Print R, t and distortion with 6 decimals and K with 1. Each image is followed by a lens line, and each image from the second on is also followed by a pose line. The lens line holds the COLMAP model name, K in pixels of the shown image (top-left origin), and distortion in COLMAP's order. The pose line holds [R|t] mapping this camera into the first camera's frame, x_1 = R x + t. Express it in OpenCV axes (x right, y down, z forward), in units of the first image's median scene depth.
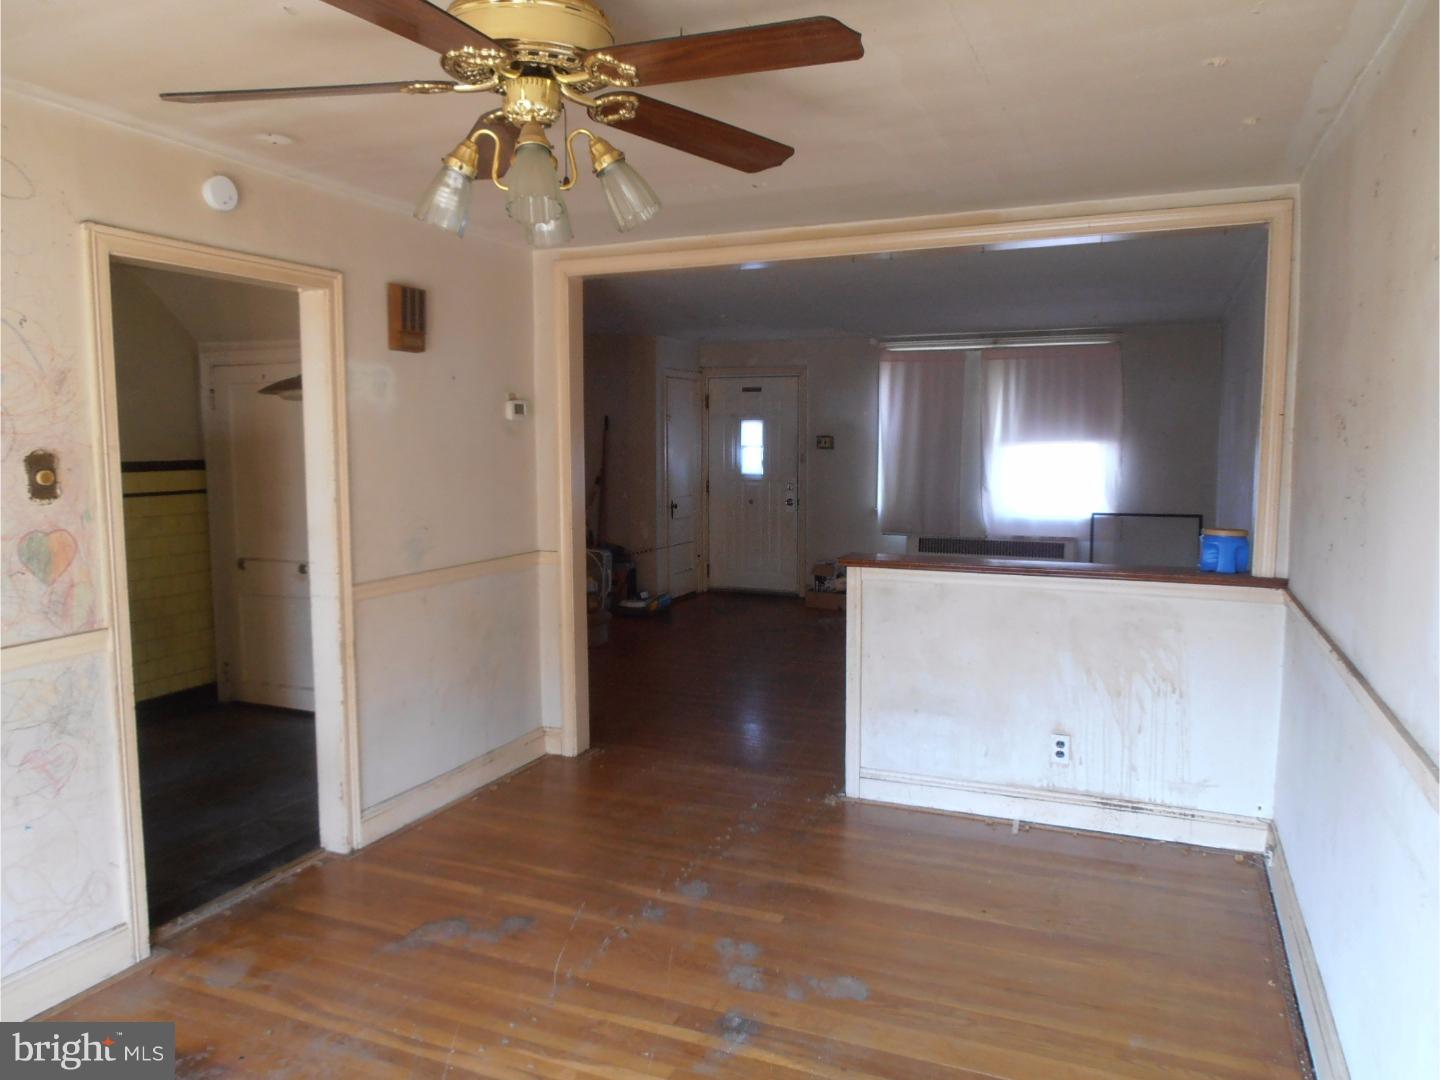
lens RADIAL K [[1014.2, 0, 717.8], [0, 1014.2, 536.8], [0, 0, 1]] dist [-0.013166, 0.005452]
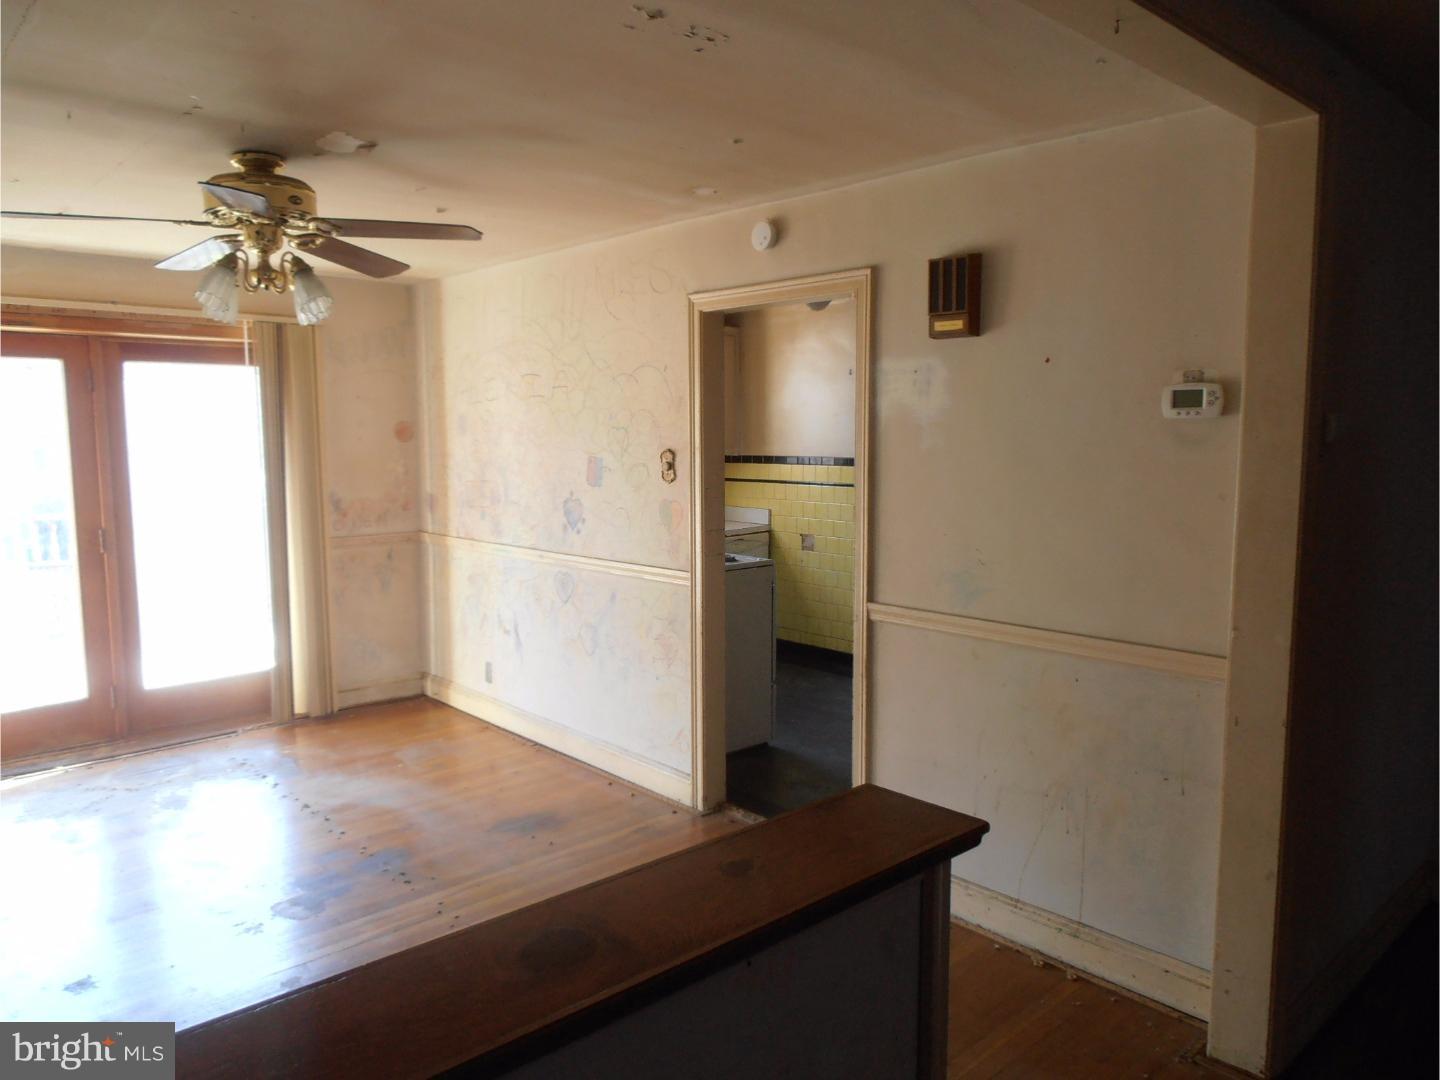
lens RADIAL K [[1014.2, 0, 728.3], [0, 1014.2, 537.8], [0, 0, 1]] dist [-0.013166, 0.005452]
pose [[-0.401655, 0.100541, -0.910255, 0.343511], [-0.085412, 0.985510, 0.146542, -0.086774], [0.911799, 0.136606, -0.387247, 0.787986]]
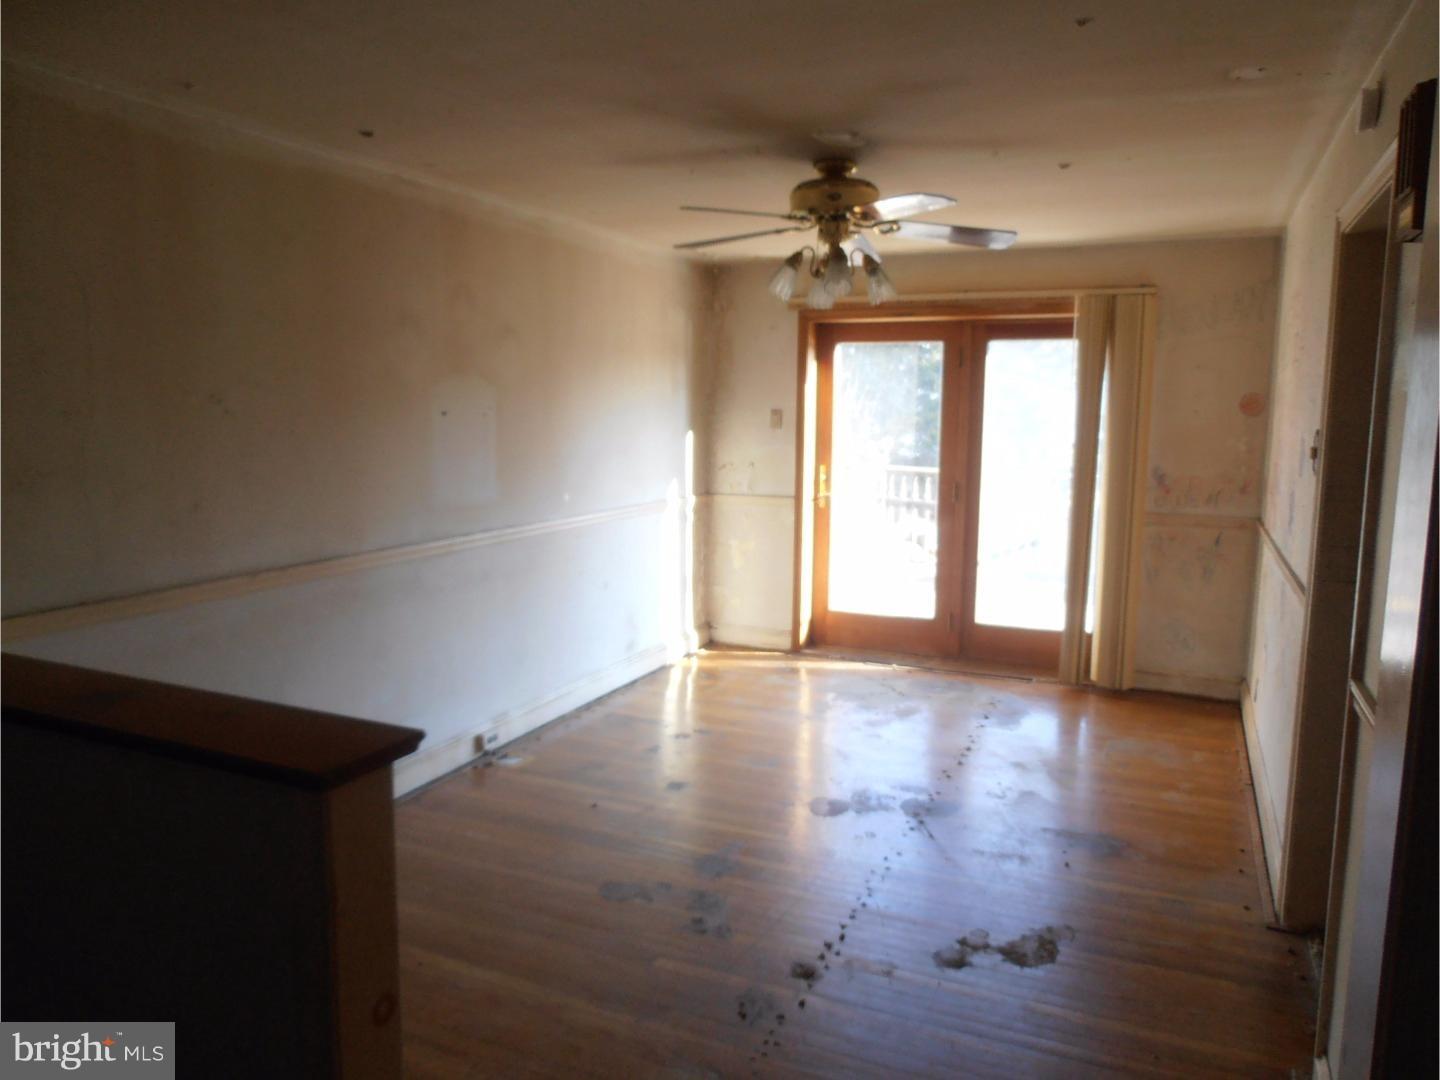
lens RADIAL K [[1014.2, 0, 720.5], [0, 1014.2, 540.4], [0, 0, 1]] dist [-0.013166, 0.005452]
pose [[-0.999816, -0.008606, 0.017169, -0.003533], [-0.004389, 0.972704, 0.232007, -0.103947], [-0.018697, 0.231889, -0.972563, 0.991834]]
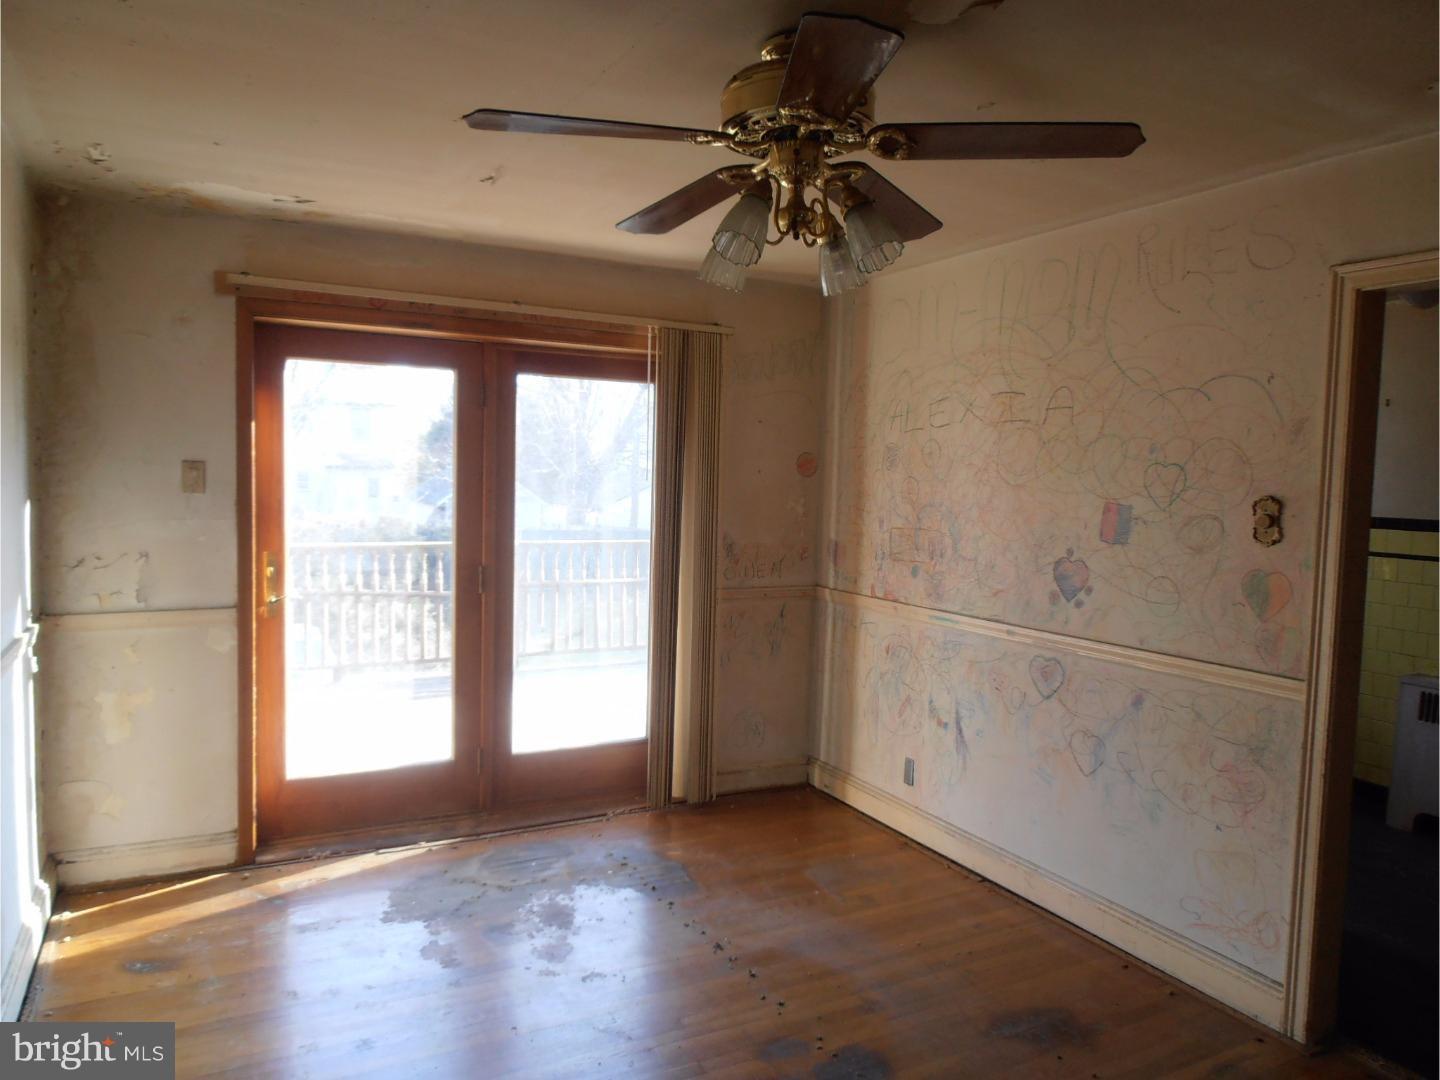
lens RADIAL K [[1014.2, 0, 724.1], [0, 1014.2, 539.6], [0, 0, 1]] dist [-0.013166, 0.005452]
pose [[-0.622889, 0.036549, -0.781456, 0.243720], [-0.101584, 0.986672, 0.127118, -0.053998], [0.775687, 0.158564, -0.610874, 0.556499]]
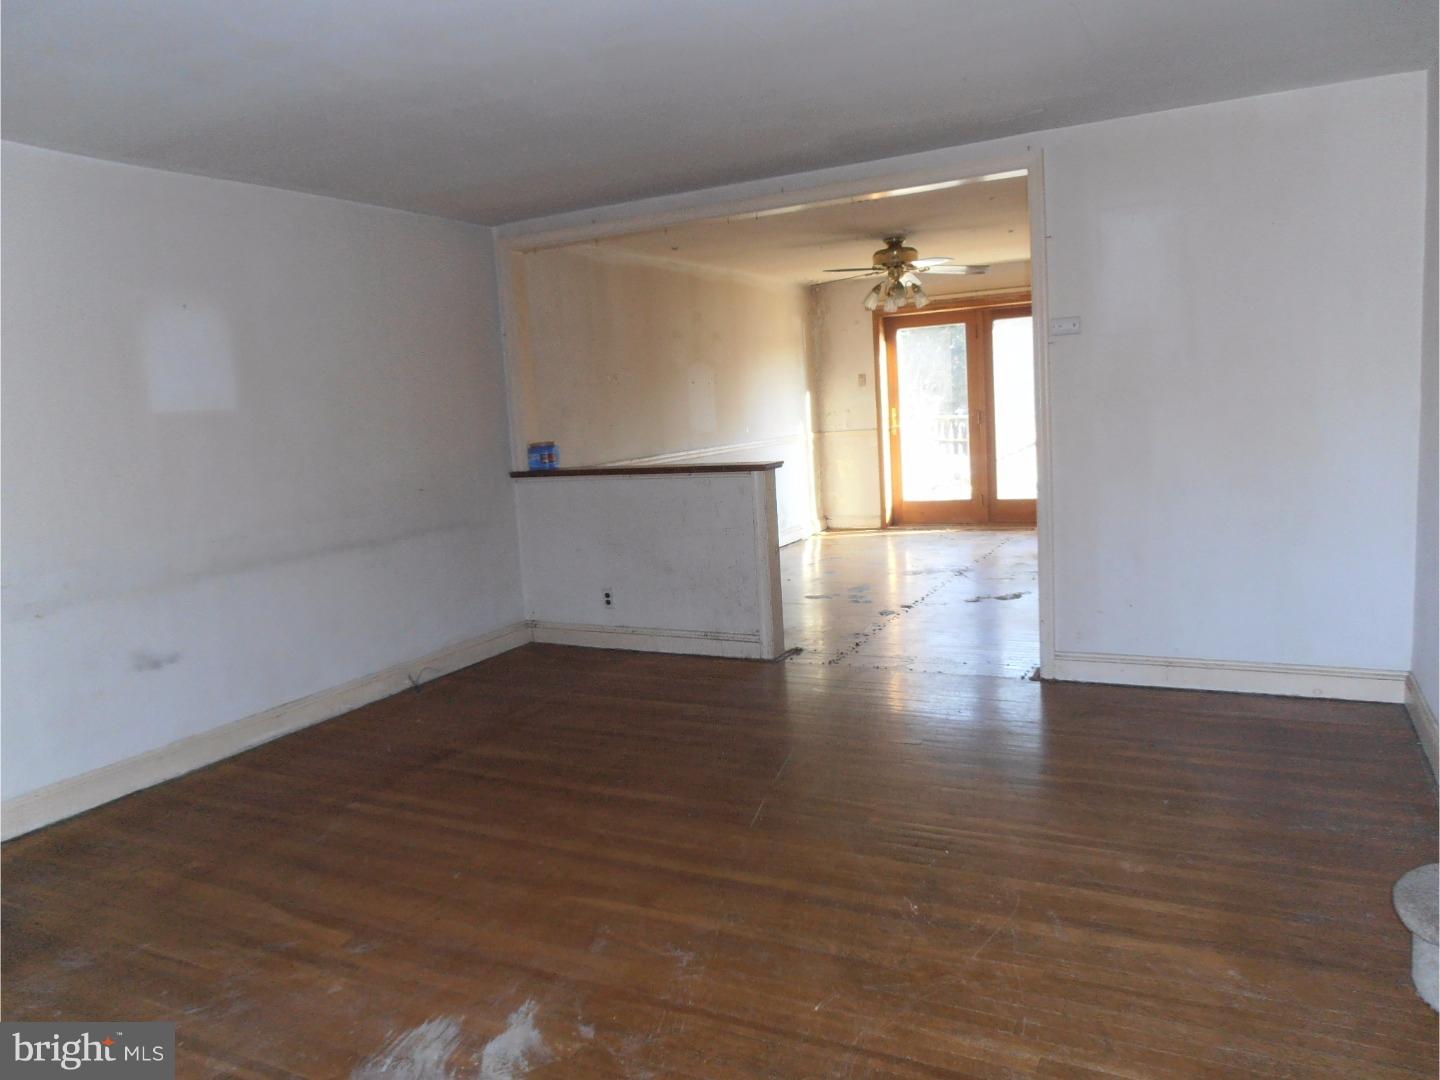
lens RADIAL K [[1014.2, 0, 713.1], [0, 1014.2, 537.7], [0, 0, 1]] dist [-0.013166, 0.005452]
pose [[-0.994748, 0.055205, 0.086192, 0.073098], [0.073813, 0.970285, 0.230429, -0.133323], [-0.070910, 0.235581, -0.969264, 1.637134]]
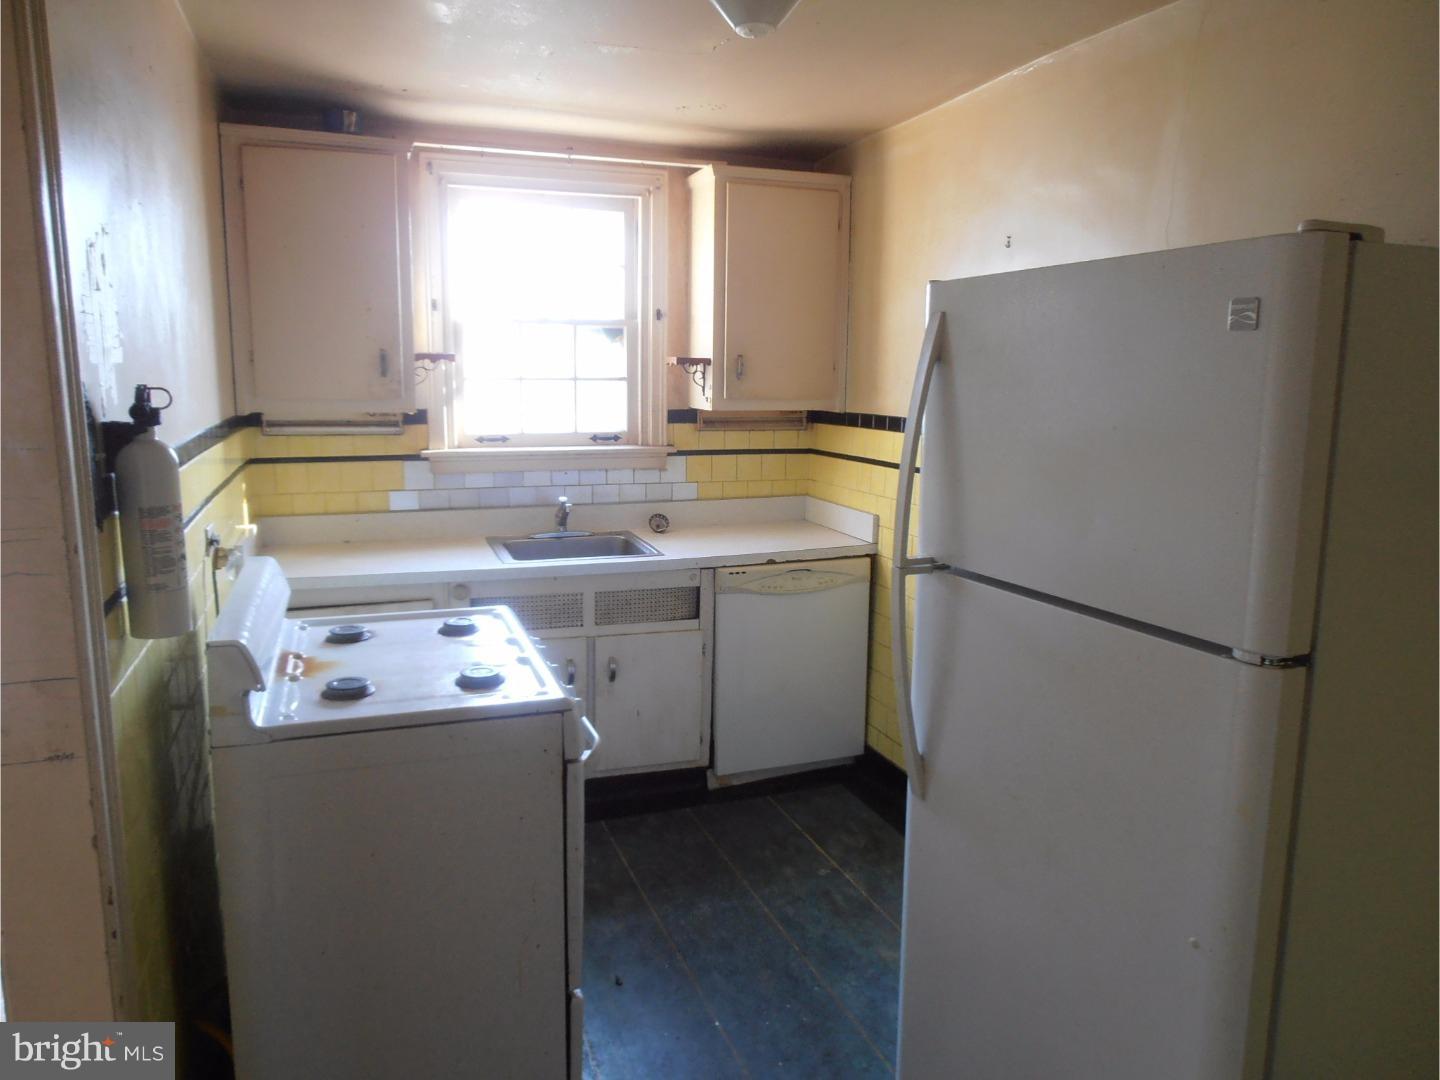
lens RADIAL K [[1014.2, 0, 719.7], [0, 1014.2, 537.1], [0, 0, 1]] dist [-0.013166, 0.005452]
pose [[-0.728136, 0.111820, -0.676250, -0.259696], [-0.075135, 0.967637, 0.240902, -0.082638], [0.681302, 0.226220, -0.696170, 0.747448]]
